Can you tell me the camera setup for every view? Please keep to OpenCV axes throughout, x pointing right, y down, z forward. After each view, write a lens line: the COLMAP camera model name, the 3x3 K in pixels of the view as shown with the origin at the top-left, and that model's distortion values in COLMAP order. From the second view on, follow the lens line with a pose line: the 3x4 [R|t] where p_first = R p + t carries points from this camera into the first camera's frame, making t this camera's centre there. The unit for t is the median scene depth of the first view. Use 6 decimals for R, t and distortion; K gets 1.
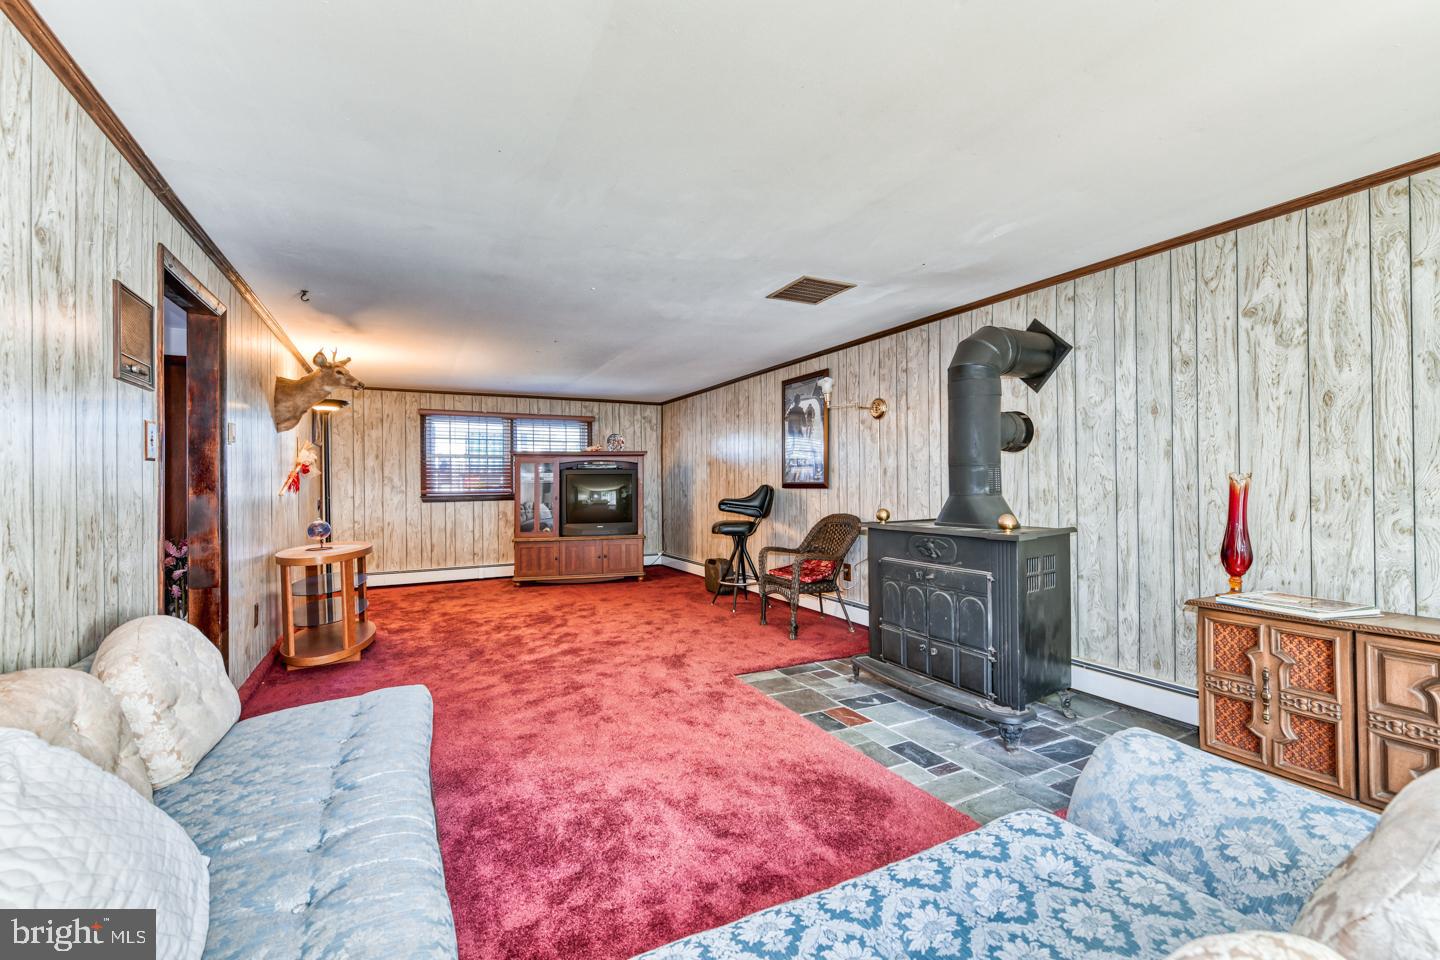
lens RADIAL K [[578.2, 0, 755.2], [0, 578.2, 480.2], [0, 0, 1]] dist [-0.004856, -0.000393]
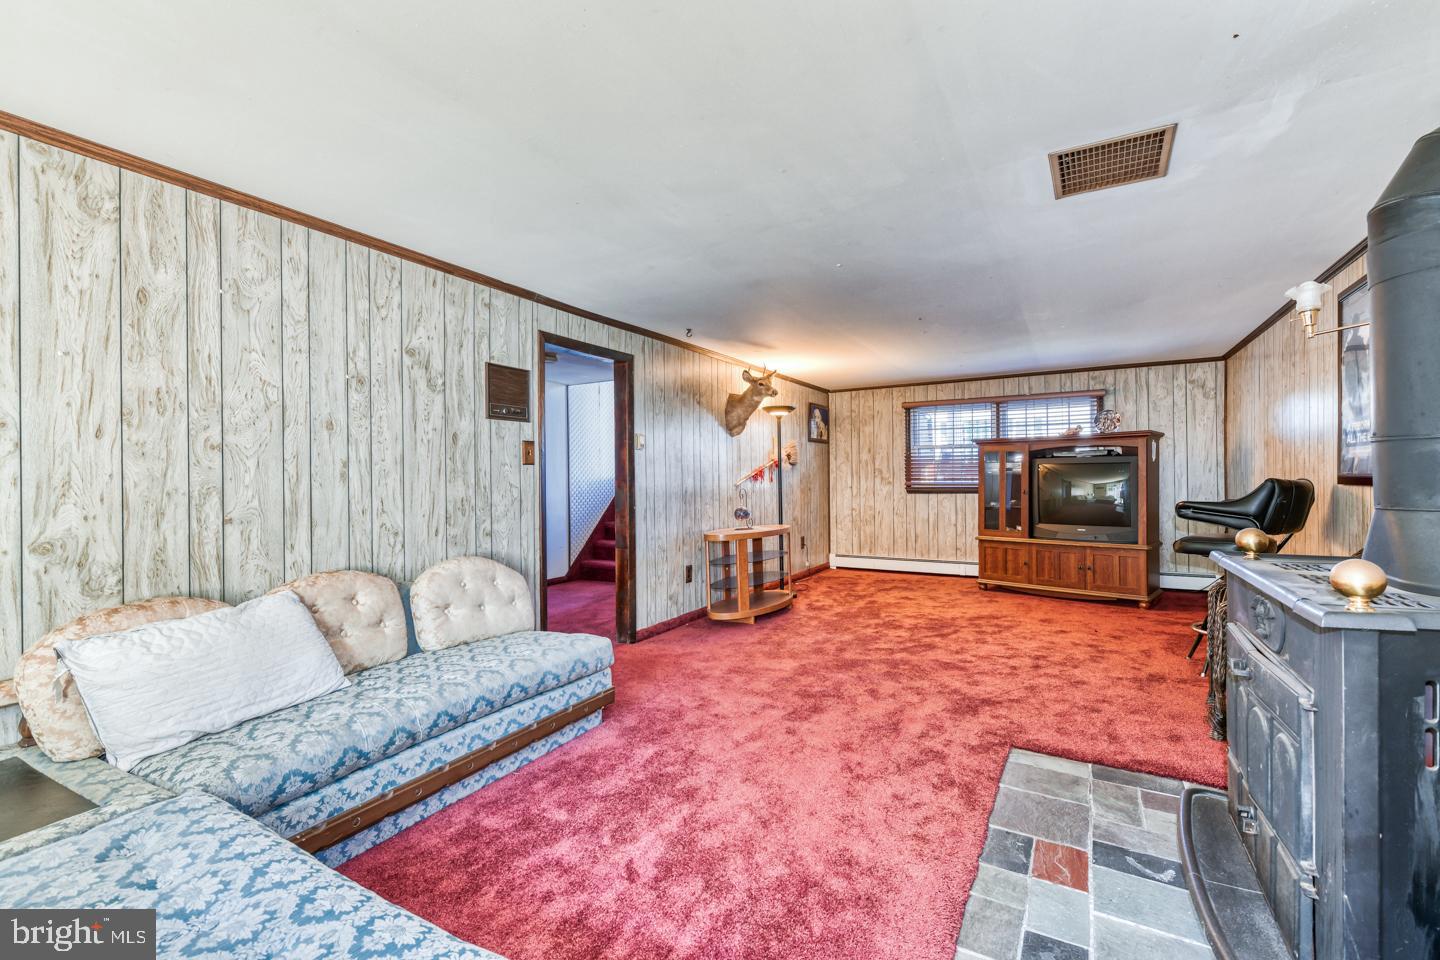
lens RADIAL K [[624.6, 0, 720.4], [0, 624.6, 479.2], [0, 0, 1]] dist [0.004060, -0.002696]
pose [[0.534527, 0.005492, -0.845134, 0.244692], [0.007842, 0.999904, 0.011457, -0.002938], [0.845115, -0.012751, 0.534432, 0.164738]]
